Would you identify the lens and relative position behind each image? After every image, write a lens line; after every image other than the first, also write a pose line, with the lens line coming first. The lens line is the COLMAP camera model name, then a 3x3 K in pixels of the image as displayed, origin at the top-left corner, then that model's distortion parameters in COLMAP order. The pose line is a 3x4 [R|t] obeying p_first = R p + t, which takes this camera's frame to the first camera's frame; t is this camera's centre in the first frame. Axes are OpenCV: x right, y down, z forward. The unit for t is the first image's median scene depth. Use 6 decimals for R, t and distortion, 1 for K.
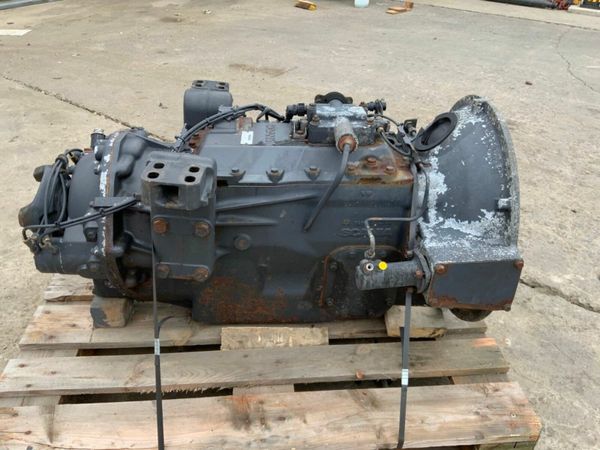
lens RADIAL K [[499.1, 0, 299.0], [0, 499.1, 221.7], [0, 0, 1]] dist [0.032435, -0.073093]
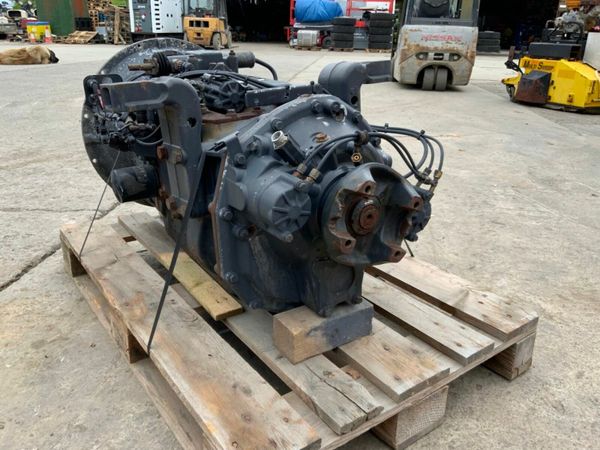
lens RADIAL K [[499.1, 0, 299.0], [0, 499.1, 221.7], [0, 0, 1]] dist [0.032435, -0.073093]
pose [[-0.512562, -0.337796, 0.789413, -1.116536], [0.437692, 0.688168, 0.578663, -0.540849], [-0.738719, 0.642121, -0.204878, 1.346953]]
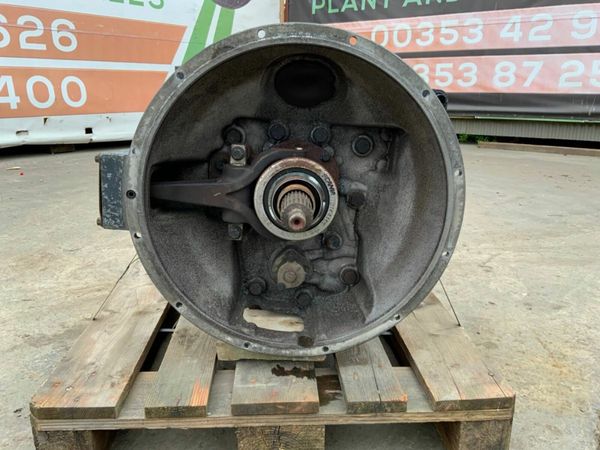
lens RADIAL K [[499.1, 0, 299.0], [0, 499.1, 221.7], [0, 0, 1]] dist [0.032435, -0.073093]
pose [[-0.027485, 0.222621, -0.974518, 1.106856], [-0.554182, 0.807961, 0.200203, -0.161291], [0.831942, 0.545562, 0.101166, 1.082099]]
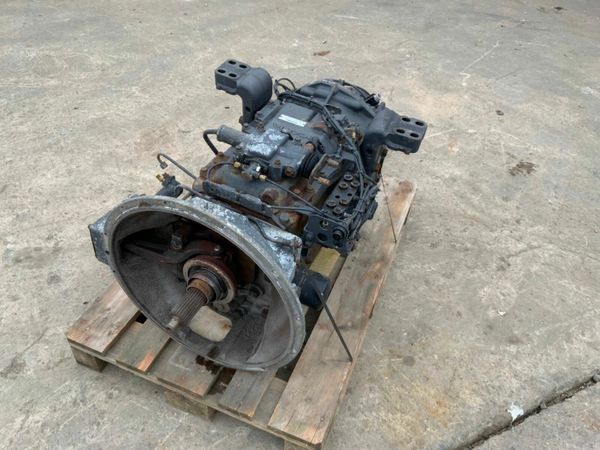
lens RADIAL K [[498.3, 0, 300.0], [0, 498.3, 225.0], [0, 0, 1]] dist [0.073524, -0.169388]
pose [[-0.453117, 0.558477, -0.694830, 0.953840], [-0.541961, 0.446272, 0.712123, -0.995064], [0.707788, 0.699246, 0.100459, 1.081146]]
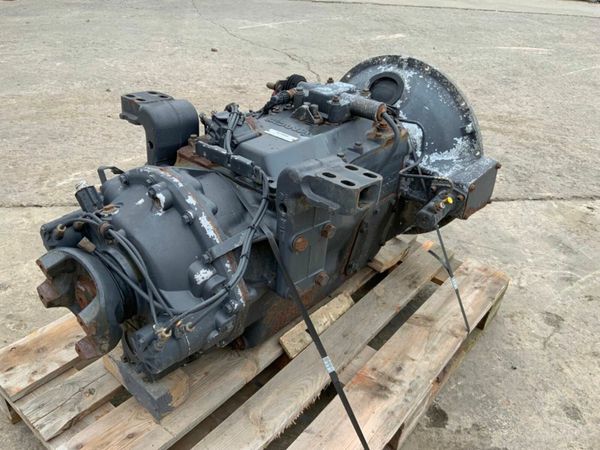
lens RADIAL K [[499.1, 0, 299.0], [0, 499.1, 221.7], [0, 0, 1]] dist [0.032435, -0.073093]
pose [[0.698962, -0.364990, 0.615007, -0.737648], [0.337826, 0.926473, 0.165894, -0.163266], [-0.630338, 0.091812, 0.770873, 0.253830]]
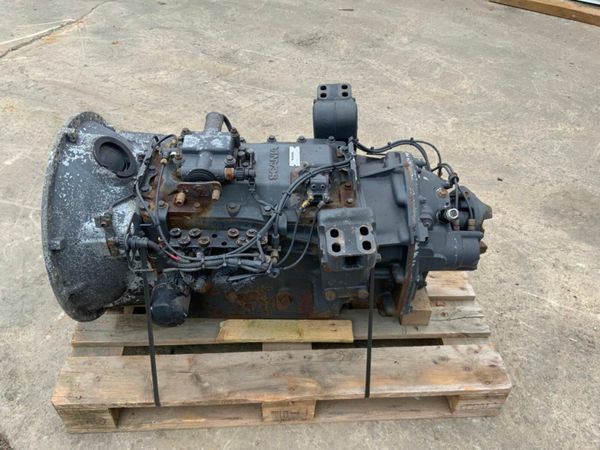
lens RADIAL K [[499.1, 0, 299.0], [0, 499.1, 221.7], [0, 0, 1]] dist [0.032435, -0.073093]
pose [[-0.998097, -0.061541, -0.003979, -0.121974], [-0.021066, 0.279593, 0.959887, -1.212090], [-0.057960, 0.958144, -0.280358, 1.465348]]
